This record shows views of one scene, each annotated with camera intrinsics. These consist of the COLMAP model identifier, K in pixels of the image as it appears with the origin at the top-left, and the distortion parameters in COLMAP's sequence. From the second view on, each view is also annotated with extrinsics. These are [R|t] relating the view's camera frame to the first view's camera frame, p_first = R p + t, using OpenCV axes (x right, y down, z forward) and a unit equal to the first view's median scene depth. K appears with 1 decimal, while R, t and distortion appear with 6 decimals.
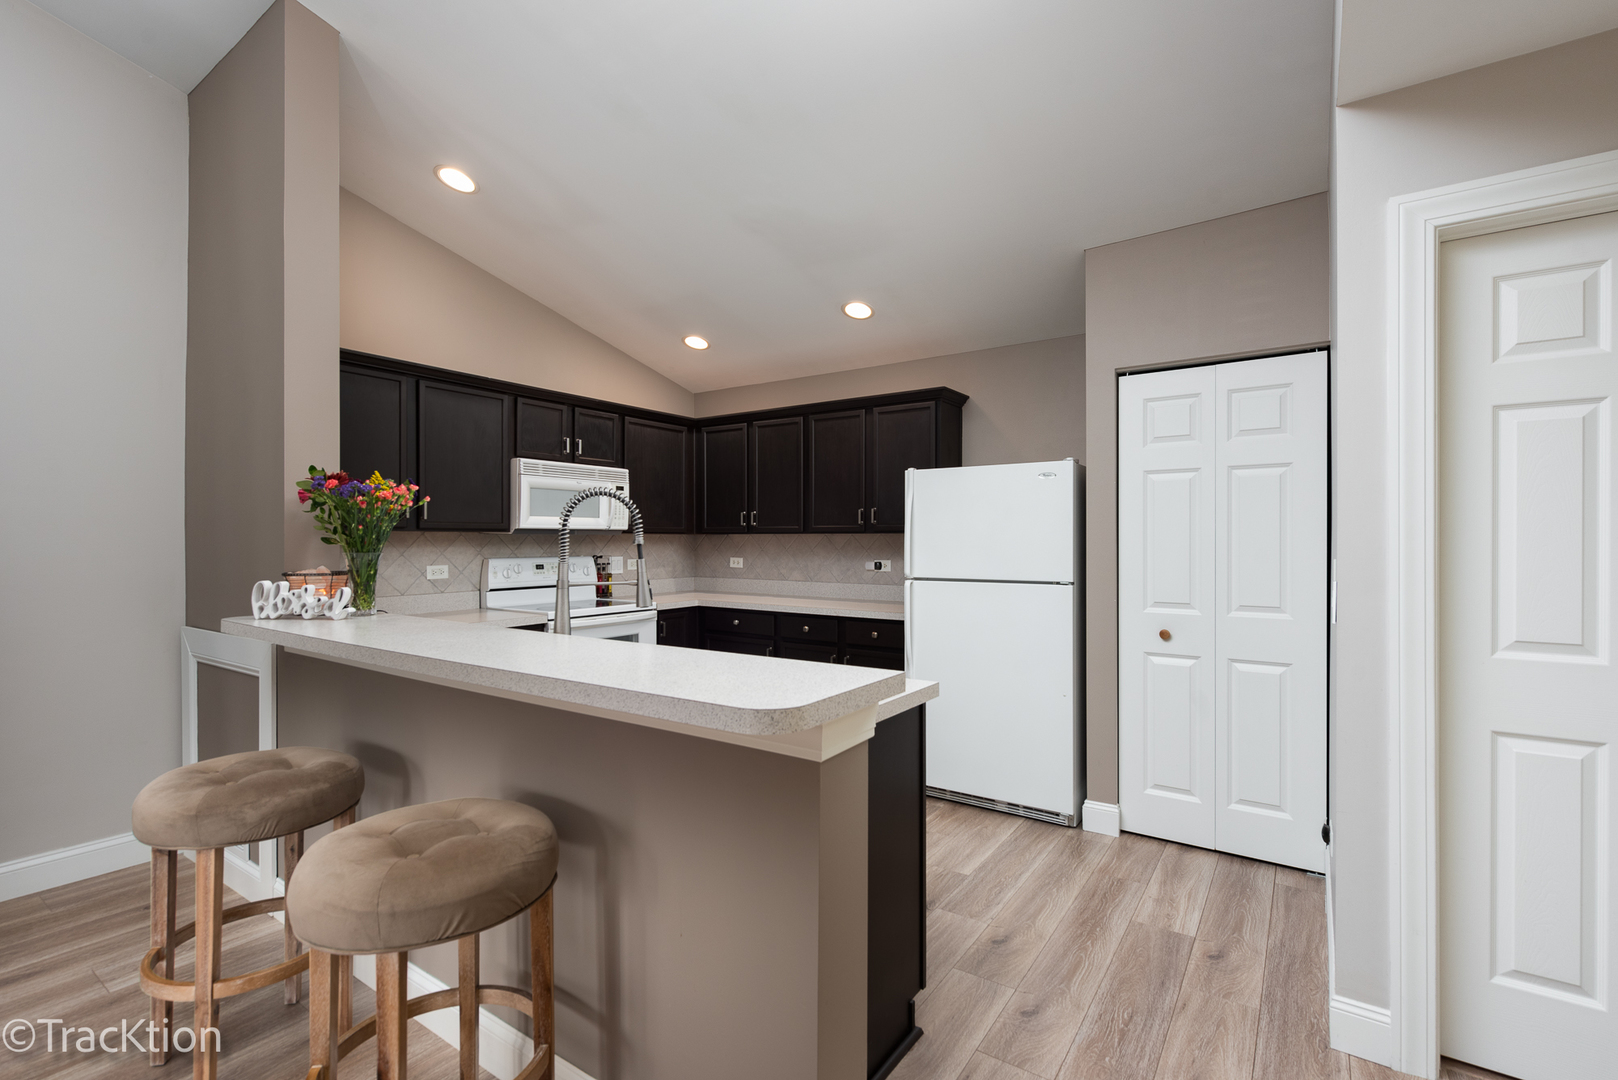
lens RADIAL K [[723.5, 0, 805.0], [0, 723.5, 540.7], [0, 0, 1]] dist [0.003863, 0.000182]
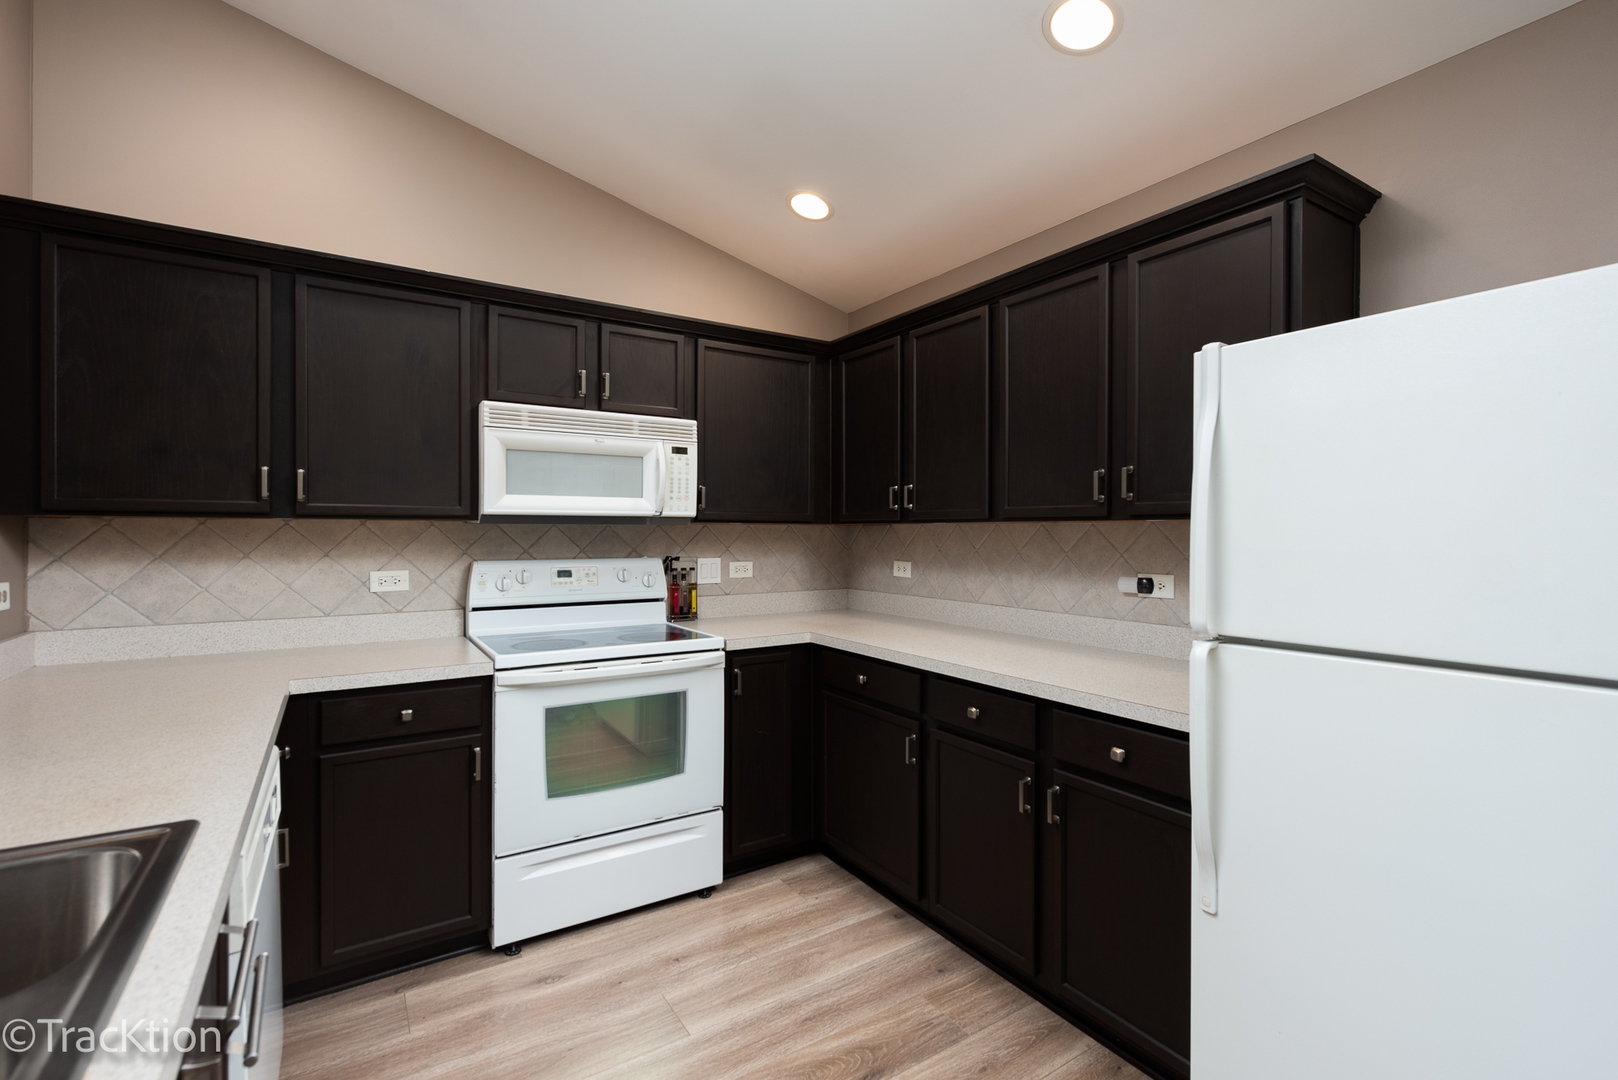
lens RADIAL K [[723.5, 0, 784.2], [0, 723.5, 536.2], [0, 0, 1]] dist [0.003863, 0.000182]
pose [[0.913357, 0.003357, -0.407146, 0.082178], [-0.002128, 0.999992, 0.003471, -0.000801], [0.407155, -0.002304, 0.913356, 0.471432]]
